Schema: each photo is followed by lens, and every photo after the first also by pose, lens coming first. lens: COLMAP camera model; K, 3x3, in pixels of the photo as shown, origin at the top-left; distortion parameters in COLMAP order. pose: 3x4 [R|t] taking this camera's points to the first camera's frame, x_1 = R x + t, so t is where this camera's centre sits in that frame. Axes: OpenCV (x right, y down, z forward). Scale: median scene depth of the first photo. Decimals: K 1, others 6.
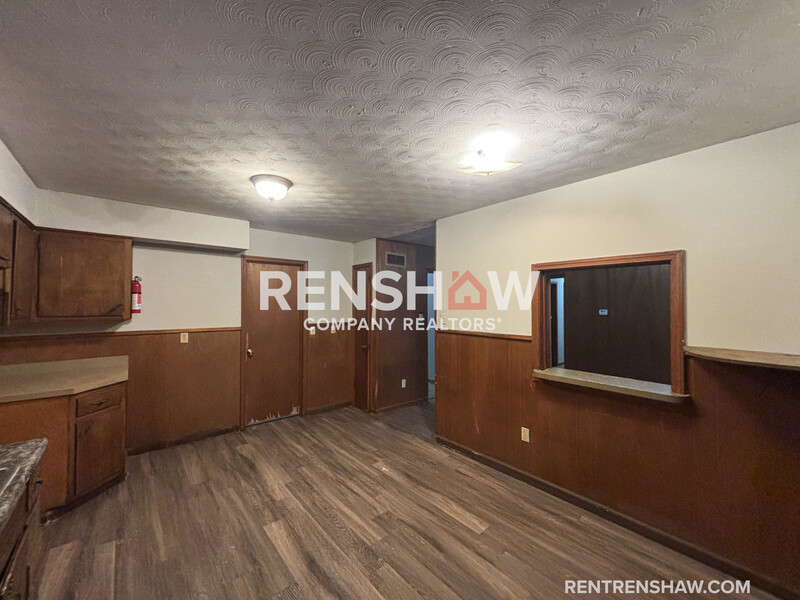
lens RADIAL K [[324.4, 0, 401.2], [0, 324.4, 300.0], [0, 0, 1]] dist [0.001110, 0.000084]
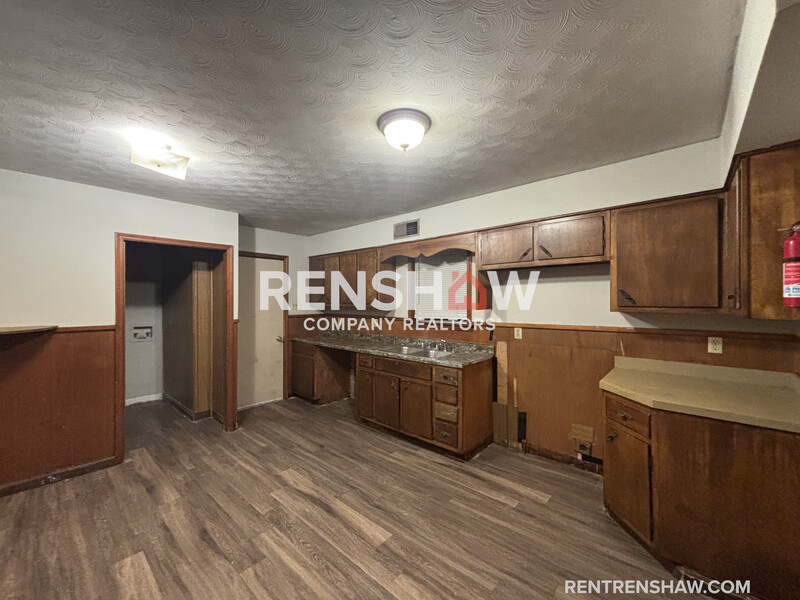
lens RADIAL K [[324.4, 0, 398.1], [0, 324.4, 300.0], [0, 0, 1]] dist [0.001110, 0.000084]
pose [[-0.991621, 0.001204, -0.129179, -0.320445], [0.003616, 0.999823, -0.018436, 0.056401], [0.129134, -0.018749, -0.991450, 1.896355]]
